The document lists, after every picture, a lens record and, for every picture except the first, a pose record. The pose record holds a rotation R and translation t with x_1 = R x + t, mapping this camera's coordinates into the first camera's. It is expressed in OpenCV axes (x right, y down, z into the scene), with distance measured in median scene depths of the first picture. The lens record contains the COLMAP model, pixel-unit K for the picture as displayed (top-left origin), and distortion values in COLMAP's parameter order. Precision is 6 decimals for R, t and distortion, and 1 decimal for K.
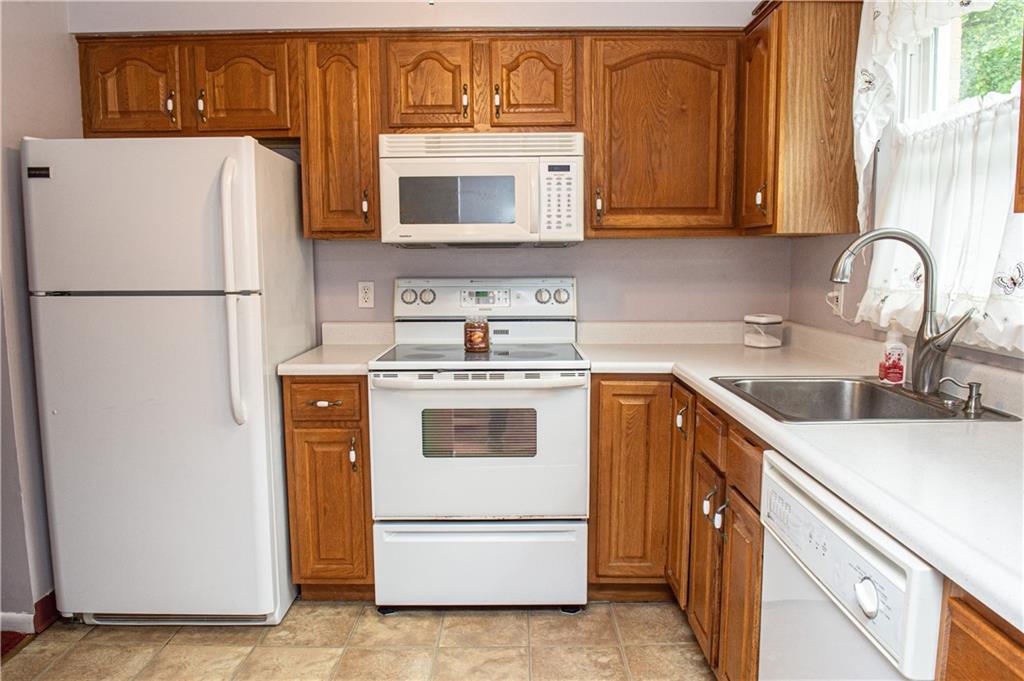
lens RADIAL K [[715.4, 0, 515.0], [0, 715.4, 351.7], [0, 0, 1]] dist [-0.048836, 0.000000]
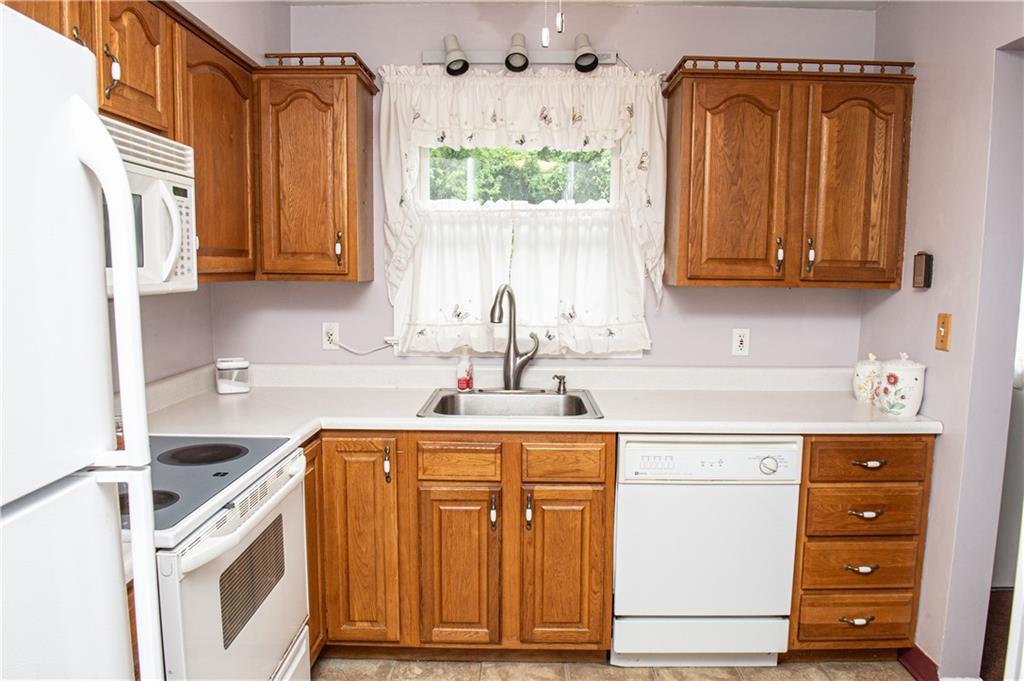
lens RADIAL K [[715.4, 0, 515.0], [0, 715.4, 351.7], [0, 0, 1]] dist [-0.048836, 0.000000]
pose [[0.006401, -0.110725, 0.993830, -0.703103], [0.119672, 0.986793, 0.109170, -0.143766], [-0.992793, 0.118235, 0.019567, 0.711225]]
